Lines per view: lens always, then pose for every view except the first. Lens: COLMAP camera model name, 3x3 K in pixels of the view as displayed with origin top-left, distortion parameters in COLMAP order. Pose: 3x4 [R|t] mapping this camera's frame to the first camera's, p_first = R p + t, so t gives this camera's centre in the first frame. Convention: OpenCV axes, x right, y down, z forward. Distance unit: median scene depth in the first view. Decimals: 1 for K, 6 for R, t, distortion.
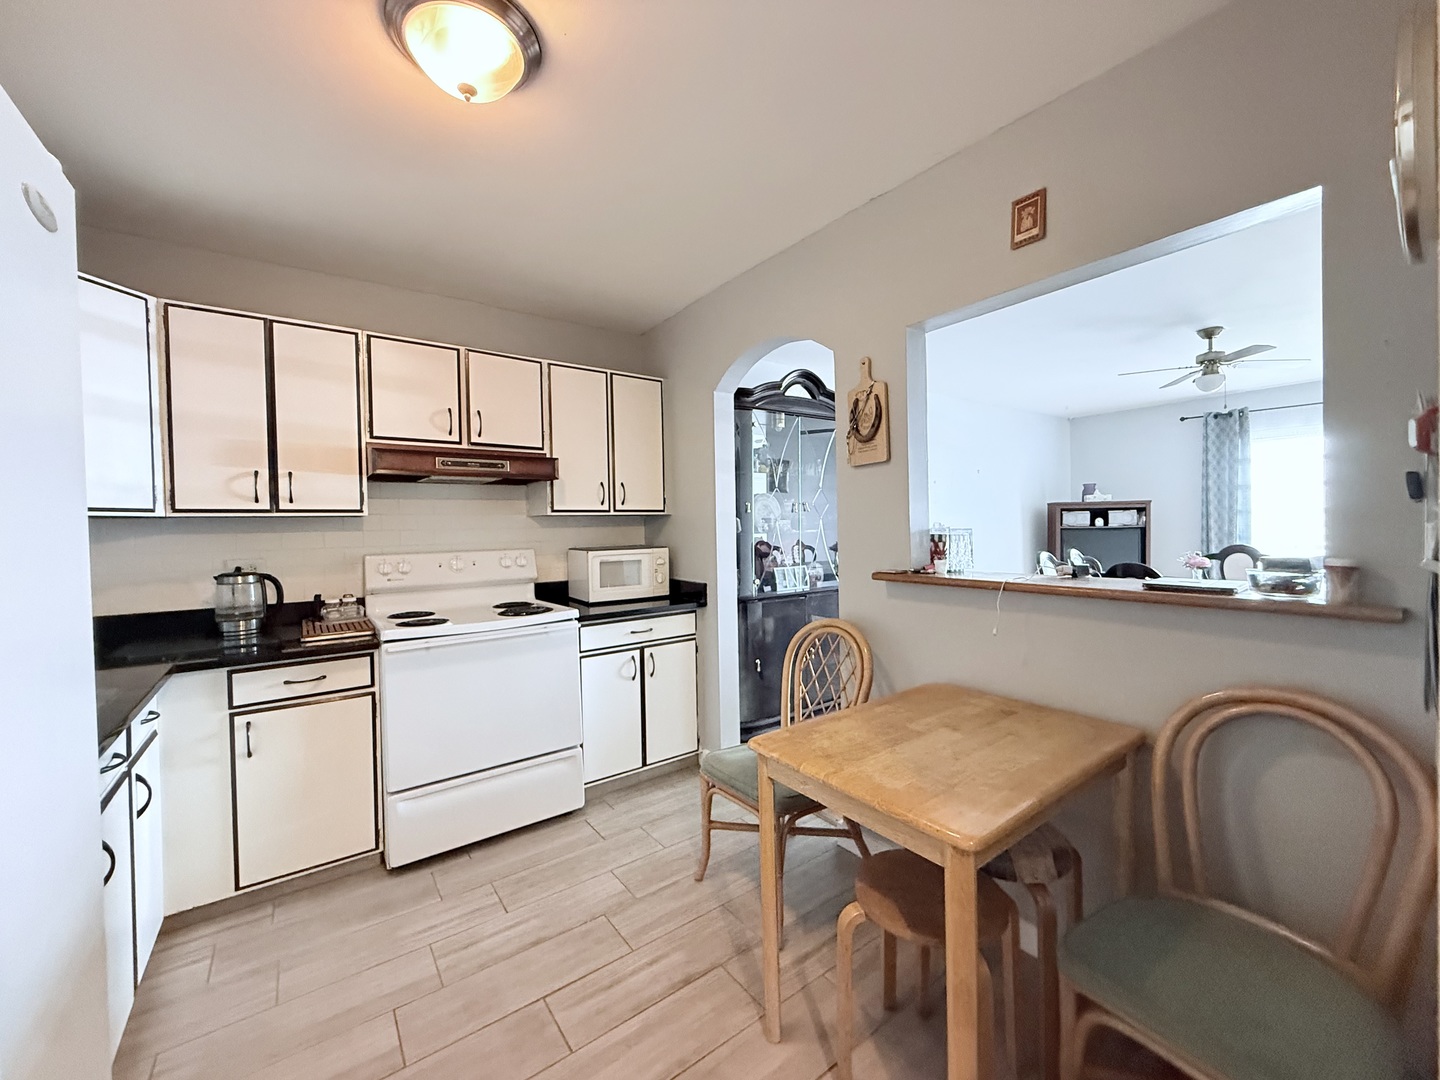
lens RADIAL K [[574.0, 0, 715.2], [0, 574.0, 539.9], [0, 0, 1]] dist [-0.006044, -0.000119]
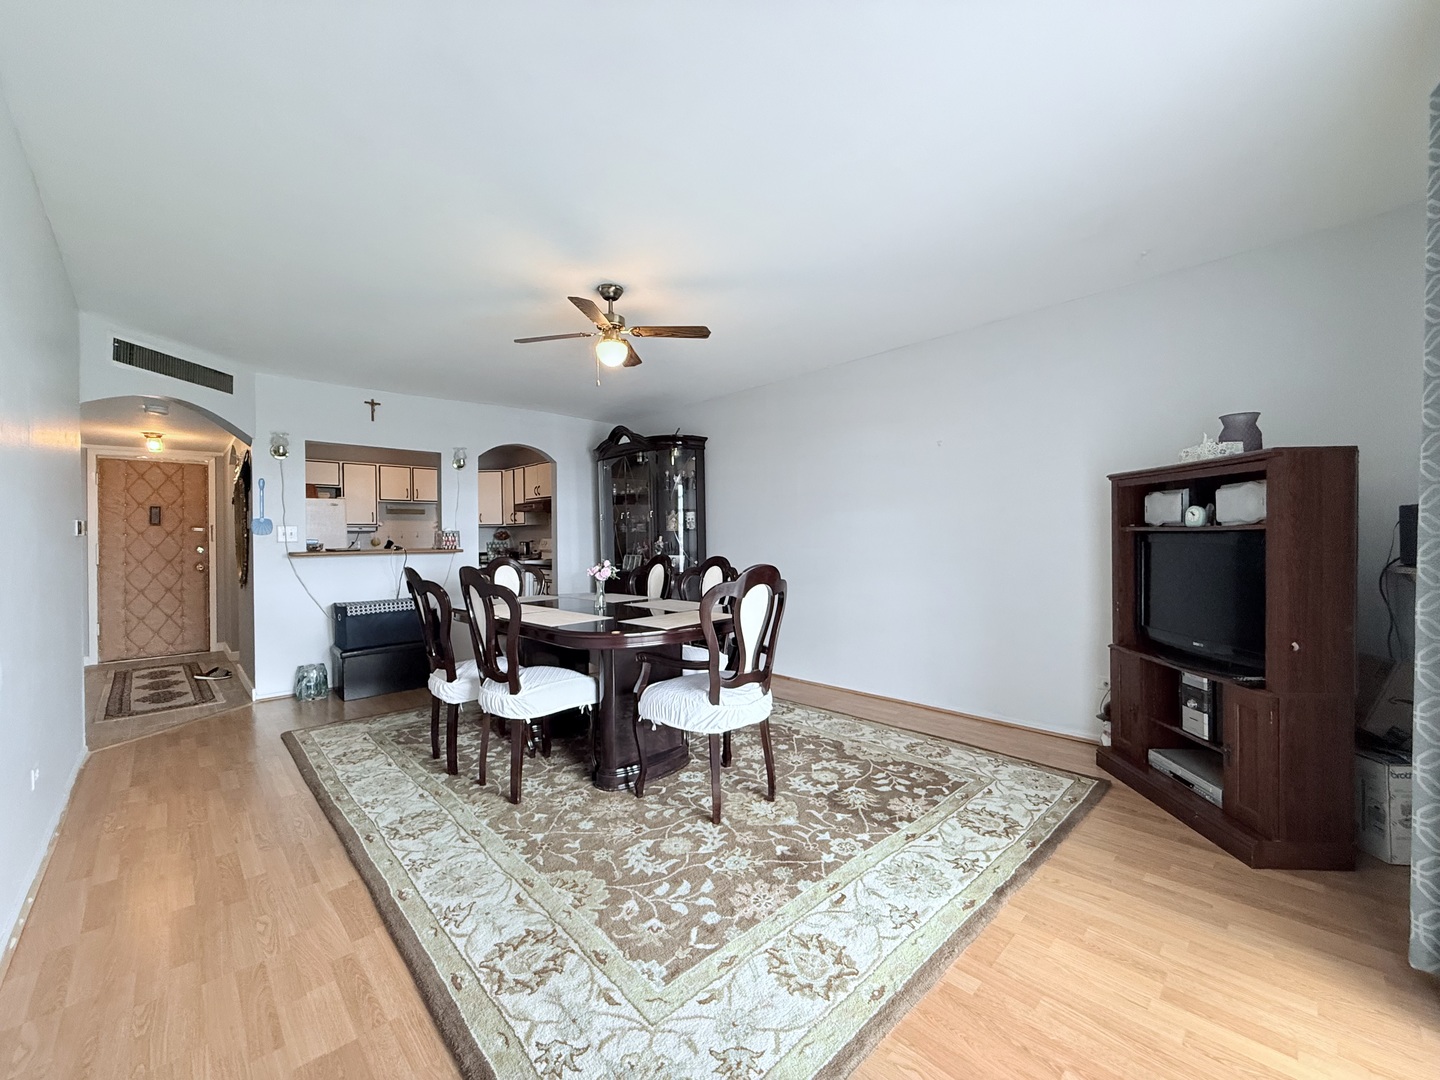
lens RADIAL K [[574.0, 0, 716.0], [0, 574.0, 541.0], [0, 0, 1]] dist [-0.006044, -0.000119]
pose [[0.142028, 0.023932, -0.989573, 1.035467], [-0.017773, 0.999608, 0.021623, -0.015536], [0.989703, 0.014517, 0.142398, 0.630220]]
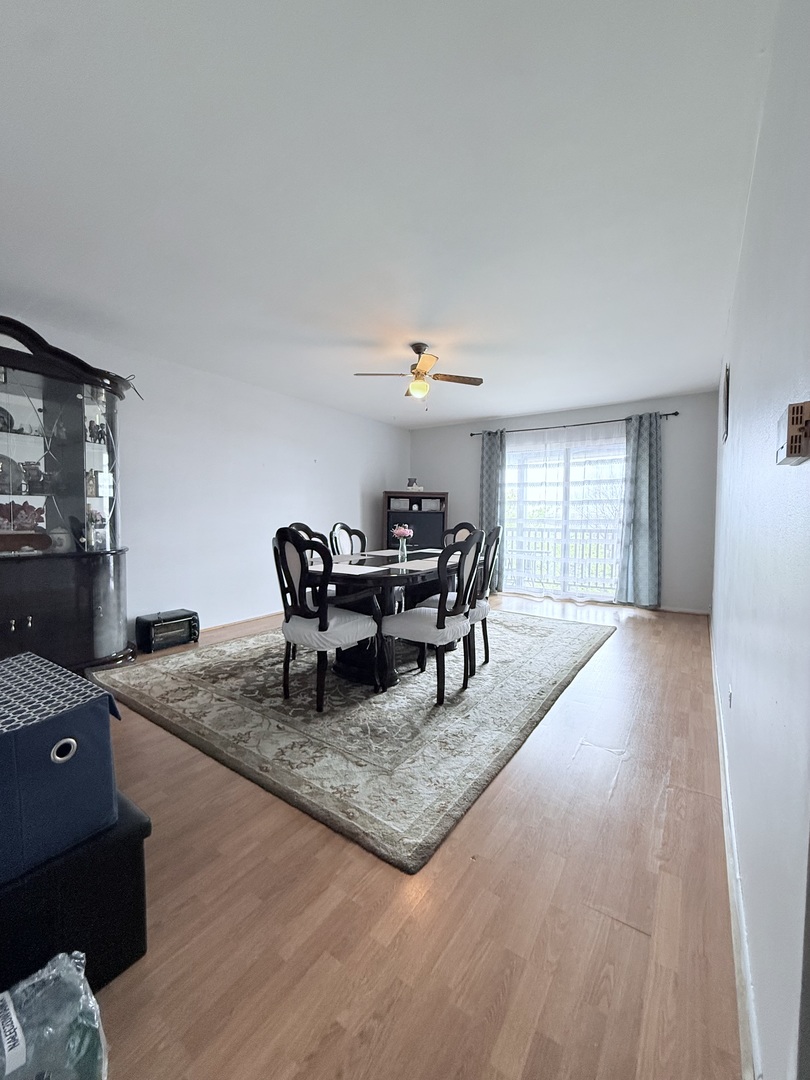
lens RADIAL K [[430.5, 0, 411.8], [0, 430.5, 535.7], [0, 0, 1]] dist [-0.006044, -0.000119]
pose [[0.935944, 0.014164, 0.351863, 0.321712], [-0.021365, 0.999634, 0.016592, 0.018323], [-0.351499, -0.023046, 0.935904, 0.072898]]
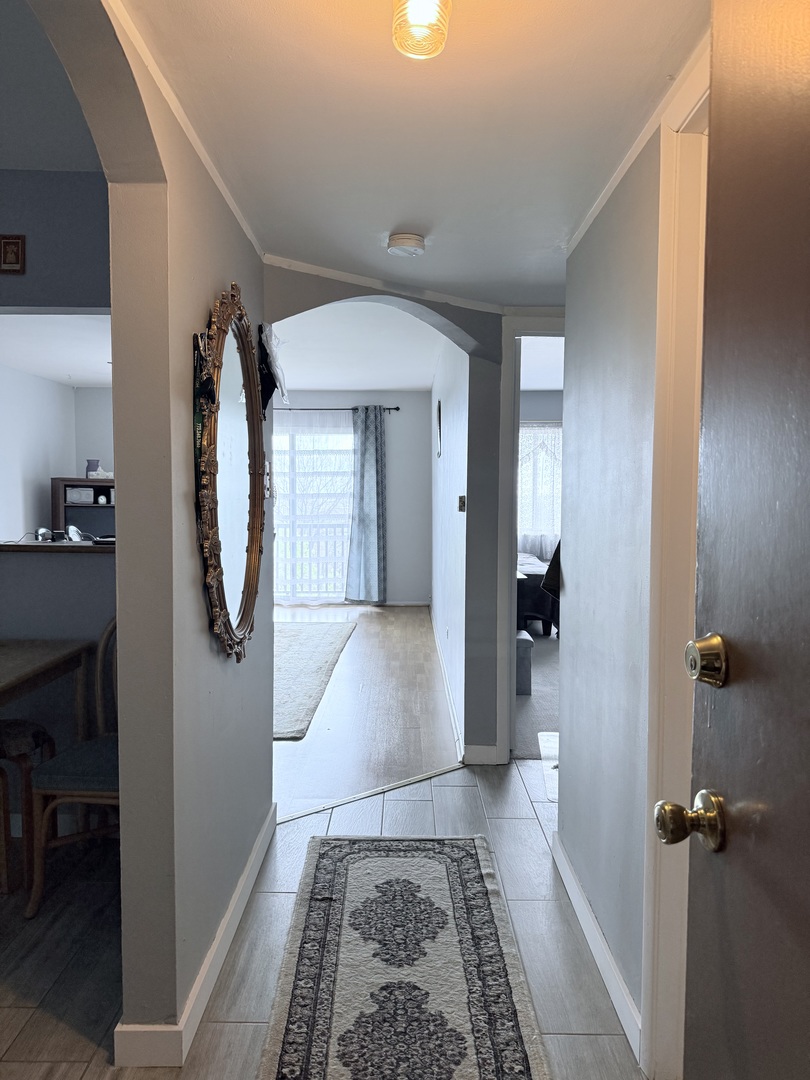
lens RADIAL K [[754.6, 0, 403.2], [0, 754.6, 539.6], [0, 0, 1]] dist [0.033870, -0.000635]
pose [[0.584256, -0.018635, 0.811356, -0.087888], [-0.001492, 0.999710, 0.024035, 0.005327], [-0.811568, -0.015254, 0.584059, -0.186573]]
